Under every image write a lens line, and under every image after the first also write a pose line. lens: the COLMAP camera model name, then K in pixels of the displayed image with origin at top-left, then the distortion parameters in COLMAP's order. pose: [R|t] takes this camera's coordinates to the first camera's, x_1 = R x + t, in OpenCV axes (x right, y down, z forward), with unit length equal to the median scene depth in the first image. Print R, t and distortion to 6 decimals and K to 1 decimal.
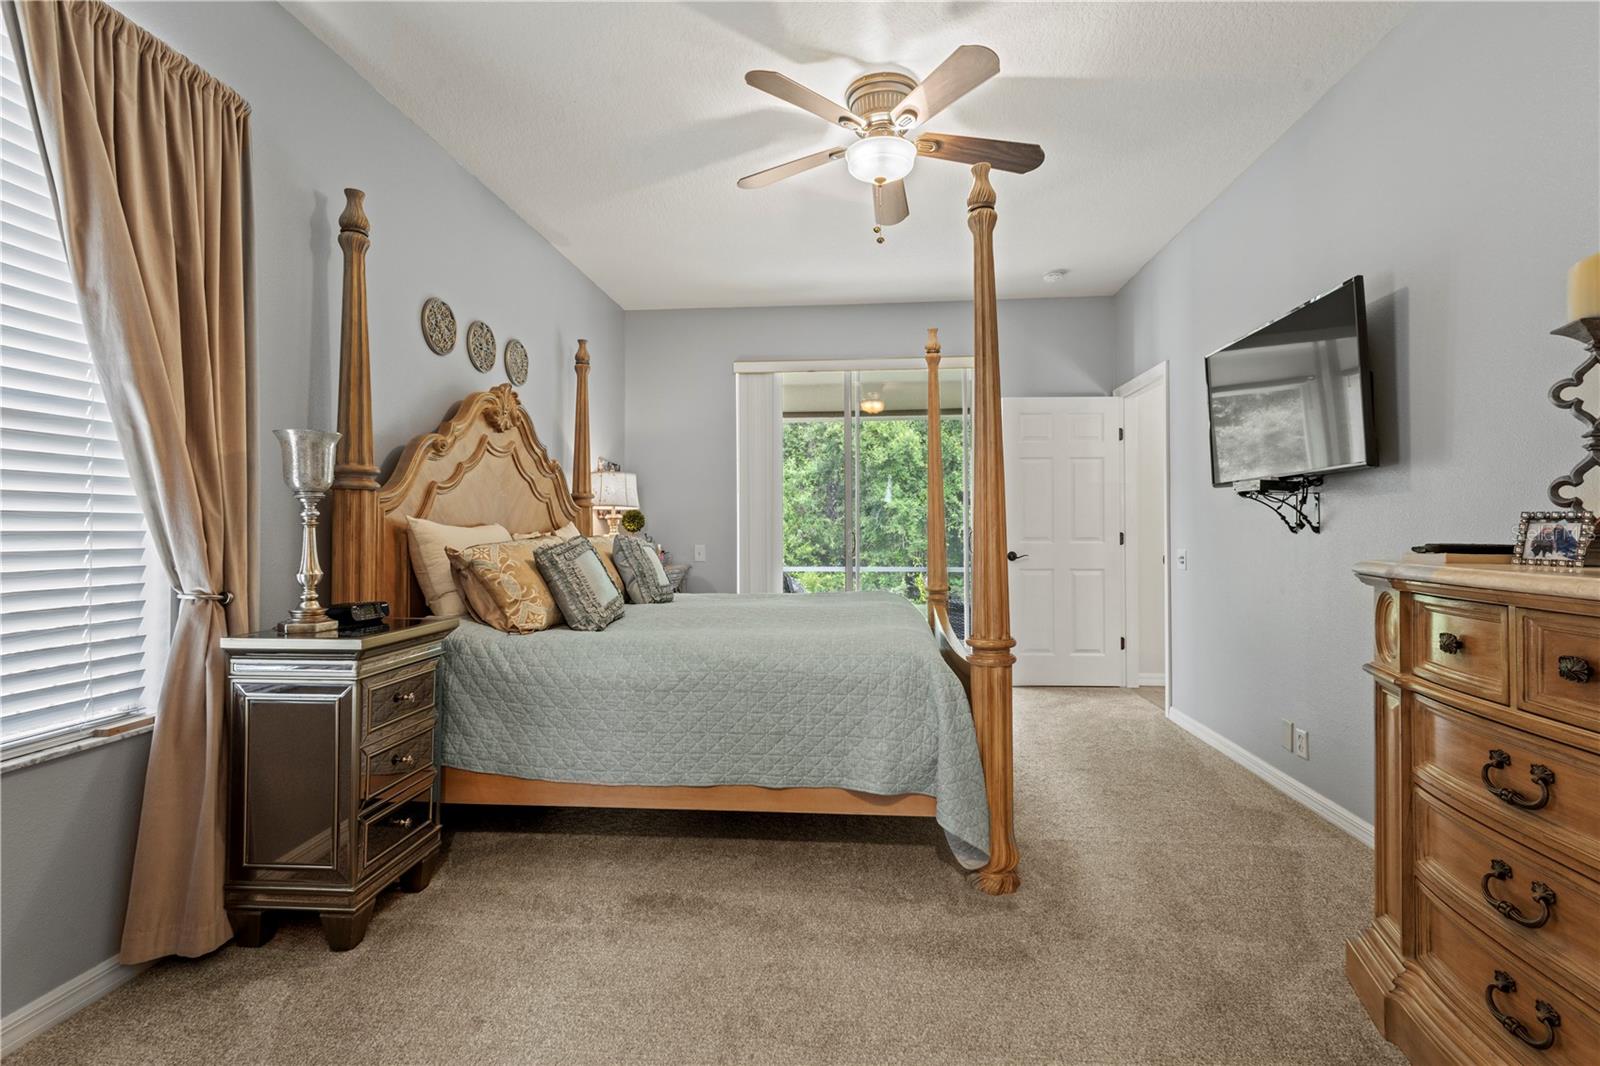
lens RADIAL K [[769.5, 0, 800.0], [0, 769.5, 533.0], [0, 0, 1]] dist [0.002004, -0.000032]
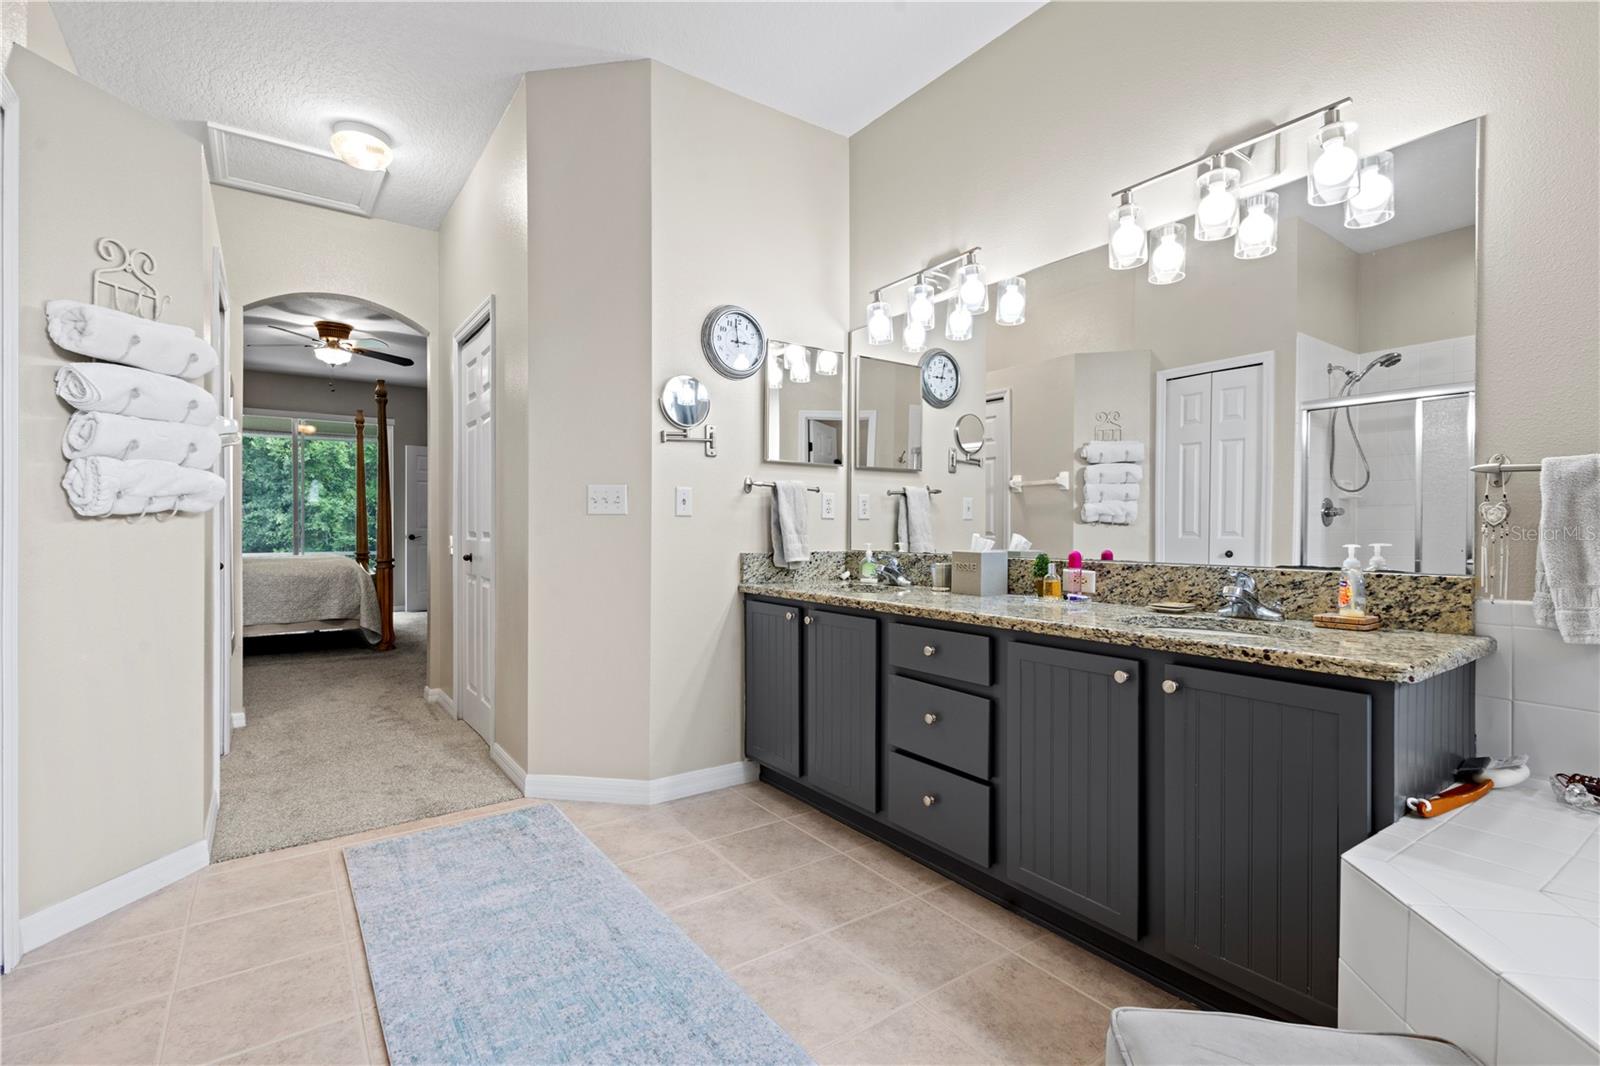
lens RADIAL K [[739.5, 0, 800.9], [0, 739.5, 528.1], [0, 0, 1]] dist [0.001577, 0.000091]
pose [[0.759044, 0.004460, 0.651024, -0.037117], [0.000085, 0.999976, -0.006950, 0.005230], [-0.651039, 0.005330, 0.759026, -0.215661]]
